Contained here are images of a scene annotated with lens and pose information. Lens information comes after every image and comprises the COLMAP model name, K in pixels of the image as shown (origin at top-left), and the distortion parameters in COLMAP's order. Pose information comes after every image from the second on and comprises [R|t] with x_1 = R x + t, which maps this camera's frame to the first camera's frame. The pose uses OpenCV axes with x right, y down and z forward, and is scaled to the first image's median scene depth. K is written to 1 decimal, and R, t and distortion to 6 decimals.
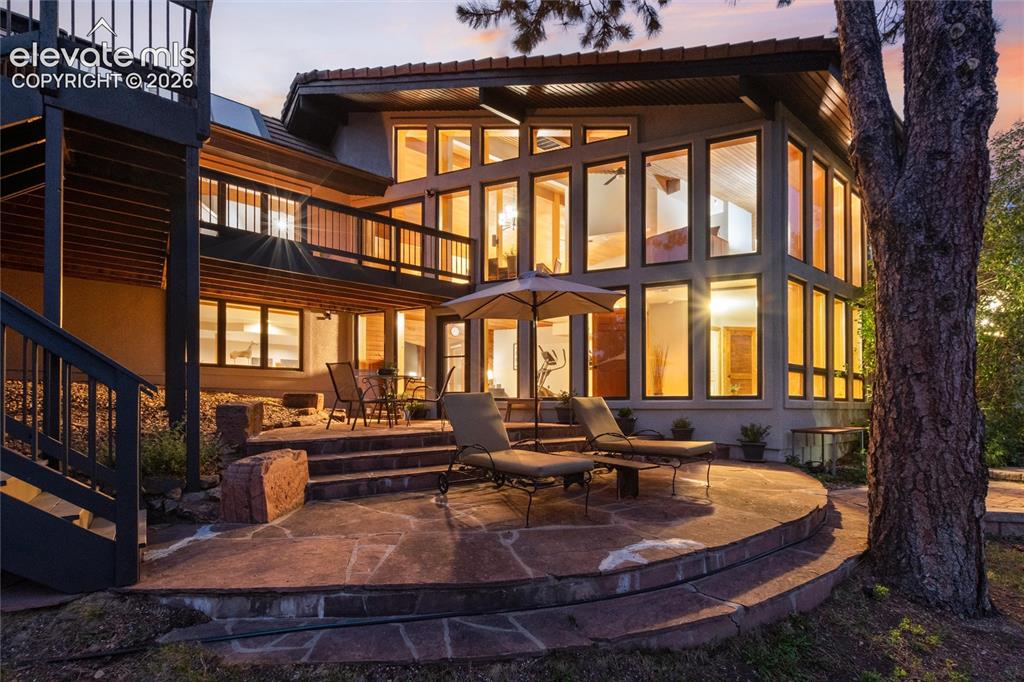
lens RADIAL K [[484.8, 0, 514.7], [0, 484.8, 403.8], [0, 0, 1]] dist [0.003874, -0.002957]
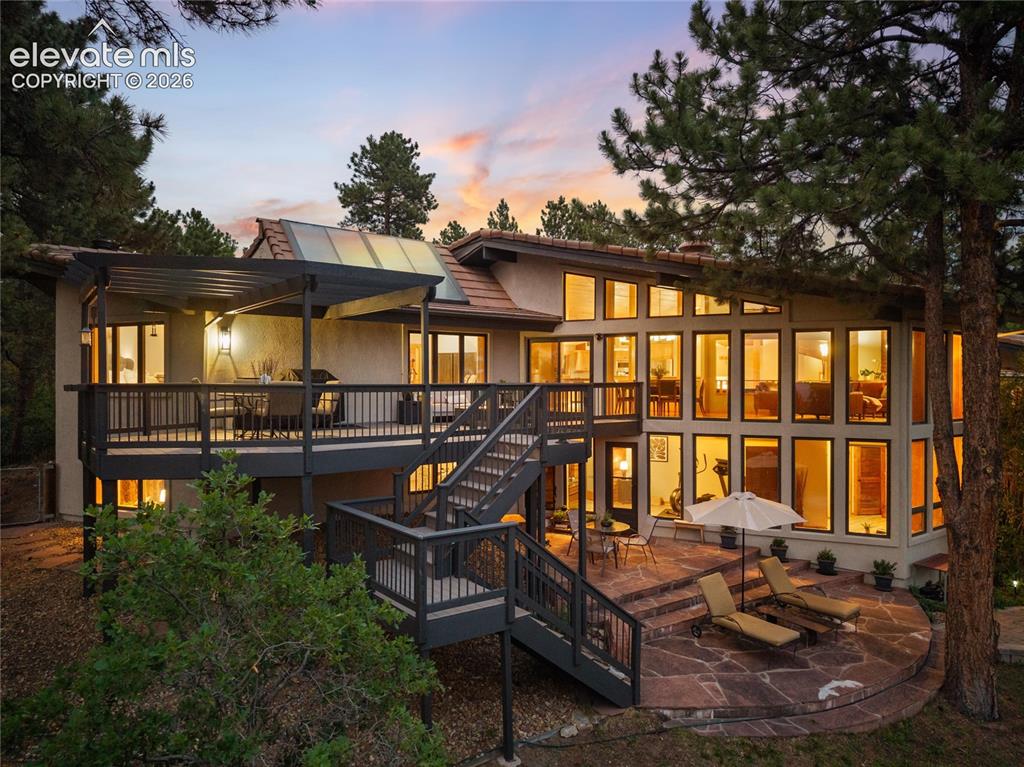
lens RADIAL K [[711.5, 0, 506.9], [0, 711.5, 380.1], [0, 0, 1]] dist [0.027406, -0.016776]
pose [[0.999775, 0.001740, -0.021123, -1.131248], [-0.001426, 0.999889, 0.014856, -1.116340], [0.021147, -0.014822, 0.999667, -2.213246]]
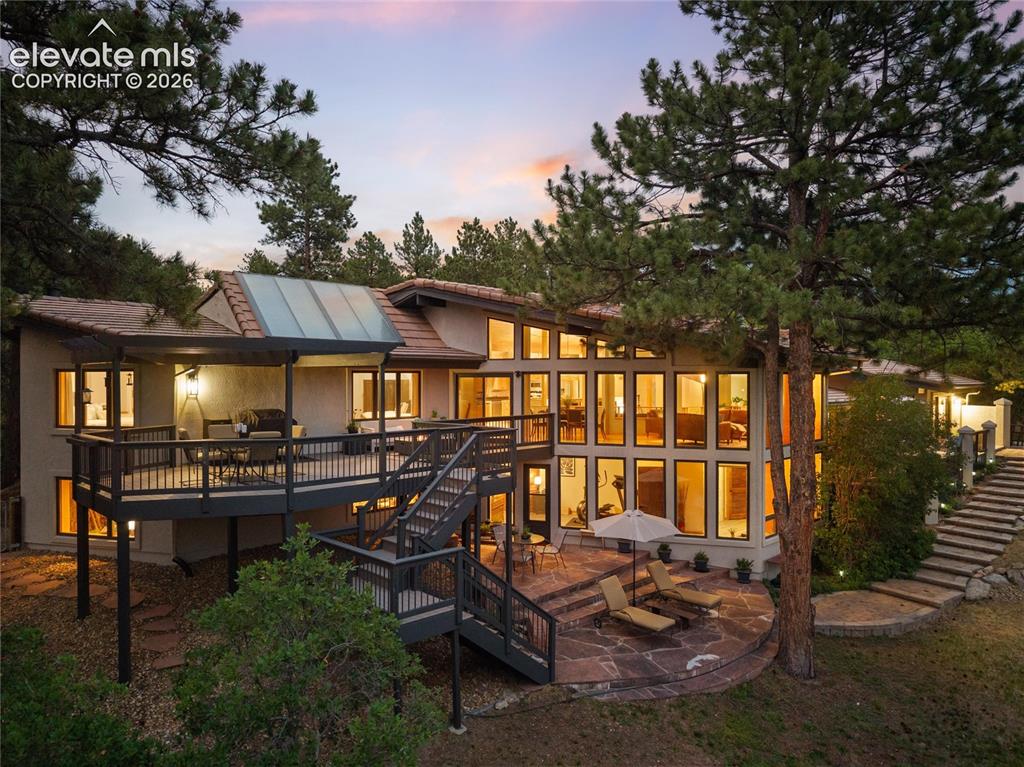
lens RADIAL K [[711.5, 0, 512.0], [0, 711.5, 381.7], [0, 0, 1]] dist [0.027406, -0.016776]
pose [[0.993535, -0.000307, 0.113528, -1.310208], [-0.002032, 0.999788, 0.020480, -1.428912], [-0.113510, -0.020578, 0.993324, -3.040236]]
